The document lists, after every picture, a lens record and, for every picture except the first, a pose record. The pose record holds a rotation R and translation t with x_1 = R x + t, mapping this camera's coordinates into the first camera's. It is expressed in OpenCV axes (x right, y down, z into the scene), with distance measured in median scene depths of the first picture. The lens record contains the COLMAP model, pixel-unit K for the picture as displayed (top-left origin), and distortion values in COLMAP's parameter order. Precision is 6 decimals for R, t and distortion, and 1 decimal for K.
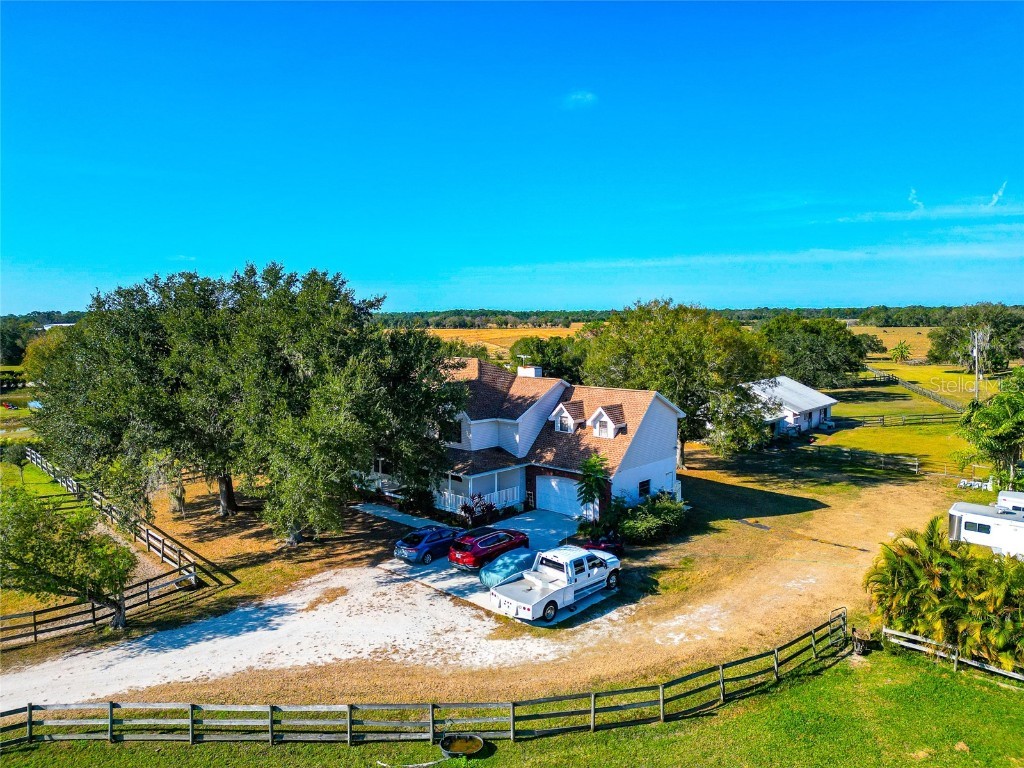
lens RADIAL K [[714.7, 0, 512.0], [0, 714.7, 384.0], [0, 0, 1]] dist [0.069309, -0.063581]
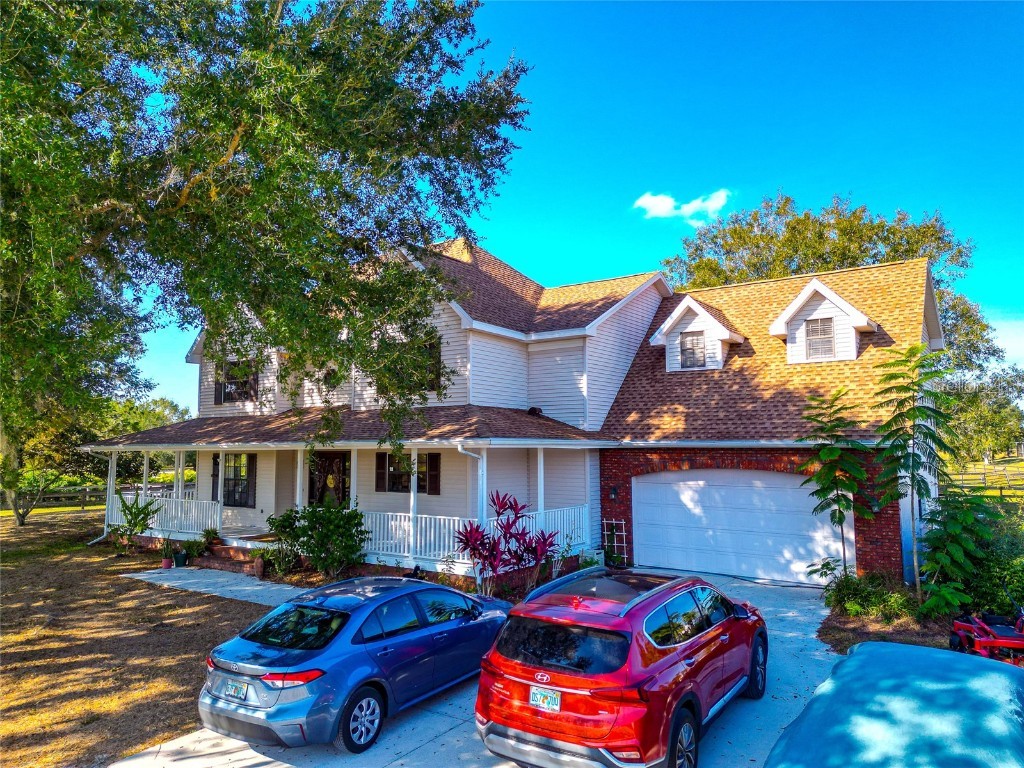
lens RADIAL K [[714.7, 0, 512.0], [0, 714.7, 384.0], [0, 0, 1]] dist [0.069309, -0.063581]
pose [[0.990728, 0.016567, 0.134845, -0.086587], [0.008617, 0.982875, -0.184070, 0.153719], [-0.135586, 0.183526, 0.973619, 0.637581]]
